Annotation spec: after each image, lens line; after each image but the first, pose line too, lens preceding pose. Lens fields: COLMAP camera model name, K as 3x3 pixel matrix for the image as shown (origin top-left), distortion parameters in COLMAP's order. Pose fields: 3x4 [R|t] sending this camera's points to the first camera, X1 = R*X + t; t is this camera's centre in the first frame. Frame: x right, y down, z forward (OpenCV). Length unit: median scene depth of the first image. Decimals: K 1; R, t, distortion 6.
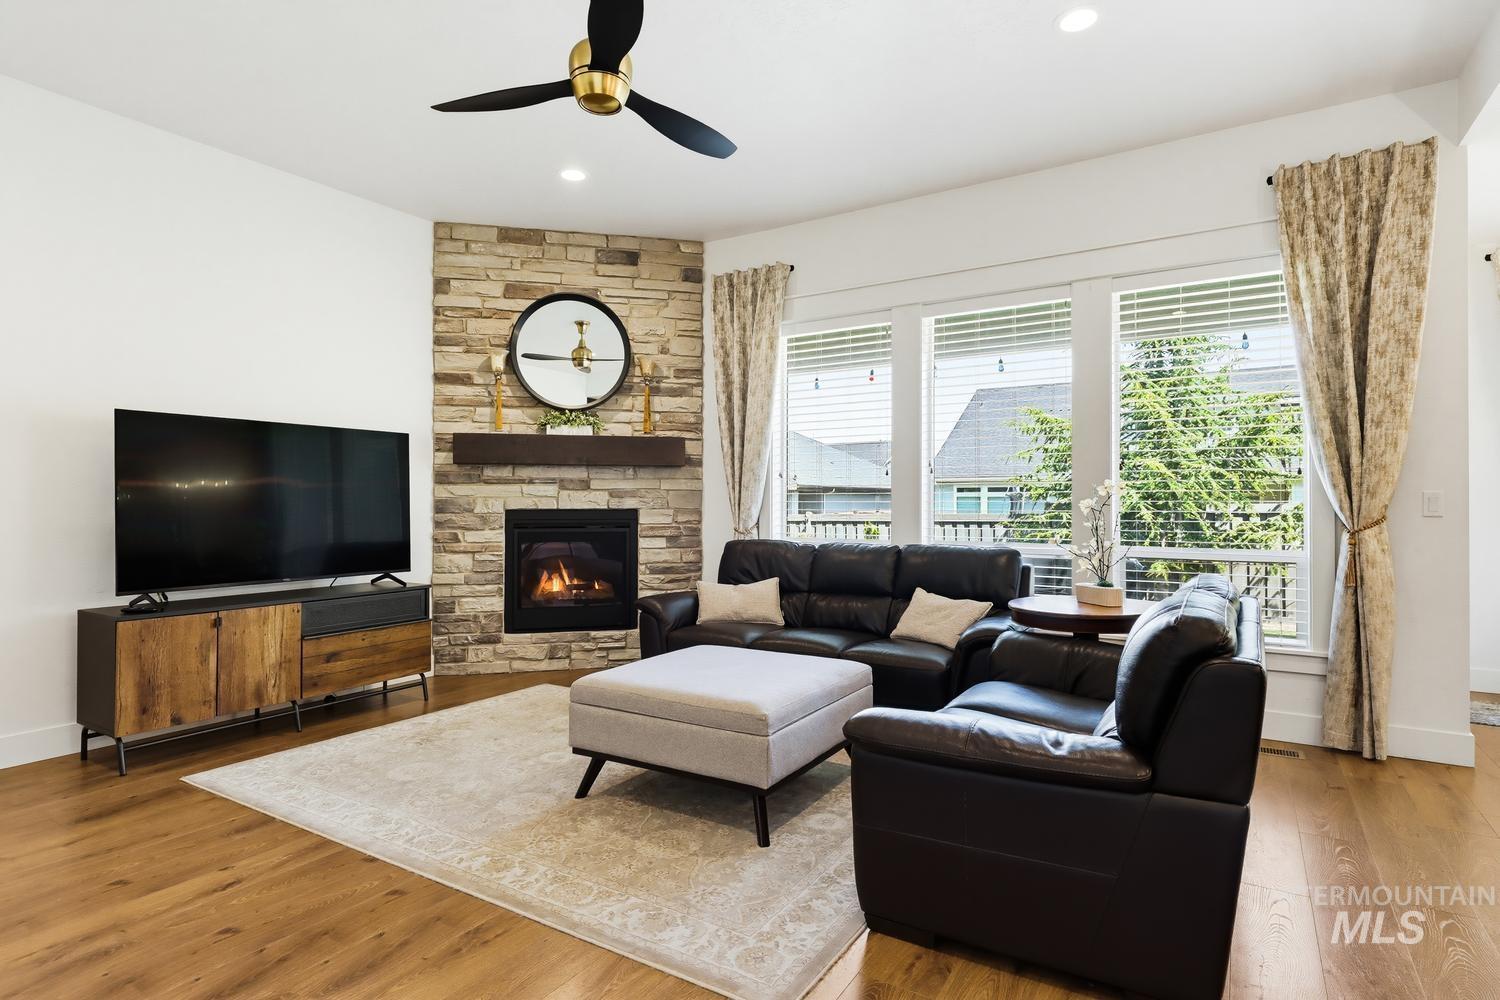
lens RADIAL K [[772.9, 0, 751.9], [0, 772.9, 497.9], [0, 0, 1]] dist [0.002958, -0.000092]
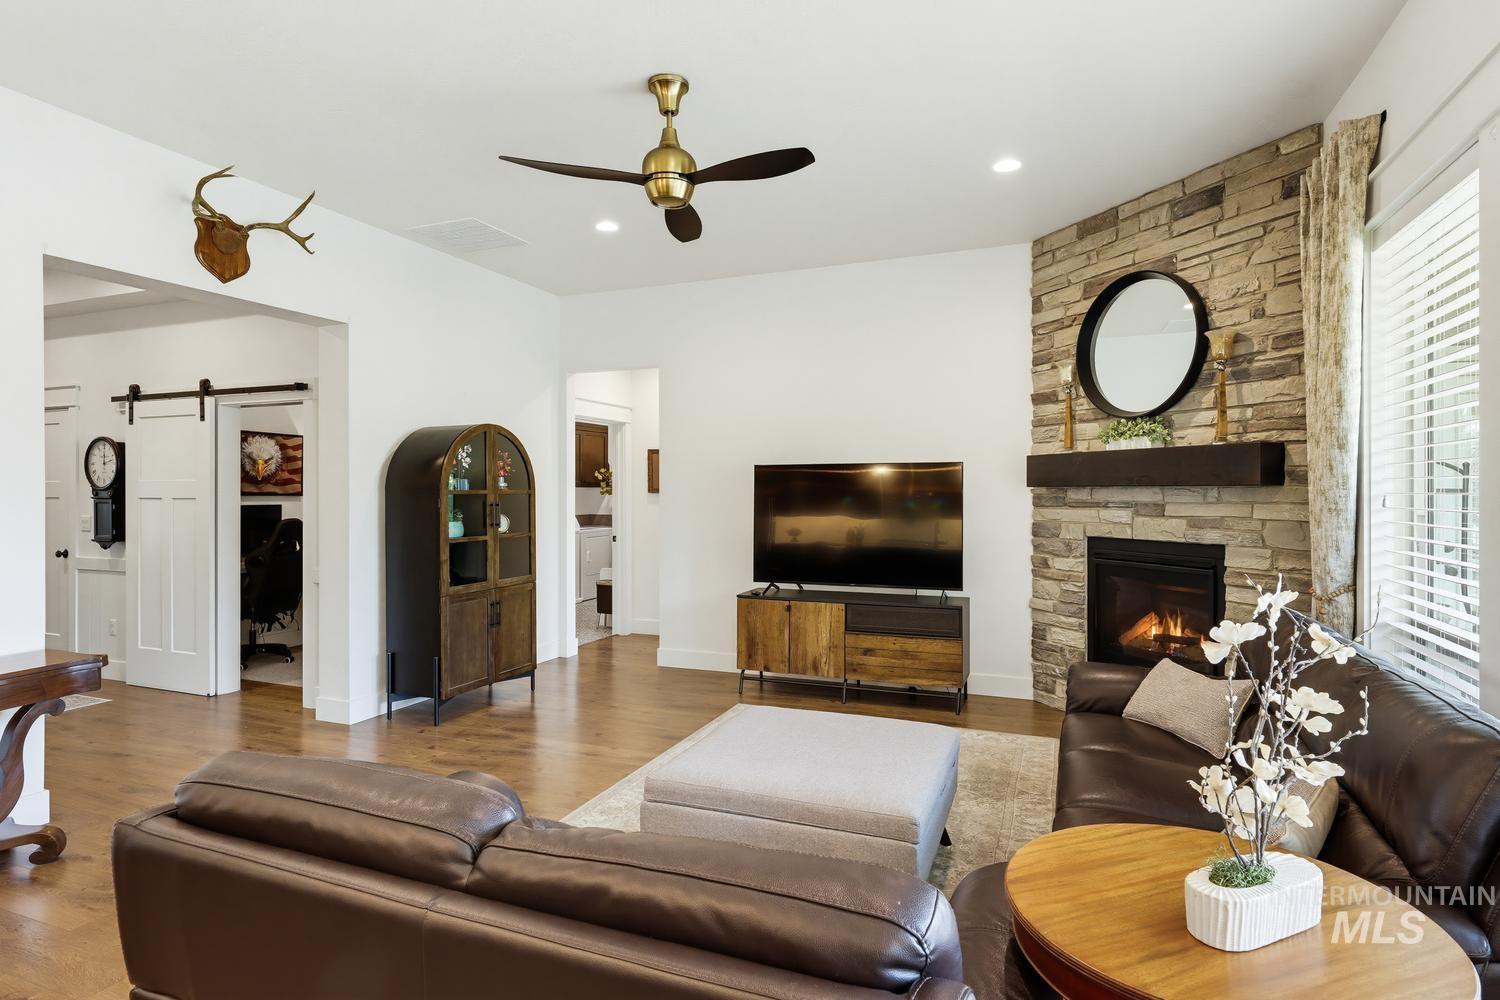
lens RADIAL K [[774.0, 0, 767.9], [0, 774.0, 491.5], [0, 0, 1]] dist [0.000821, 0.000174]
pose [[0.189887, 0.000190, -0.981806, 0.495360], [0.006315, 0.999979, 0.001414, -0.040707], [0.981786, -0.006469, 0.189881, 0.475026]]
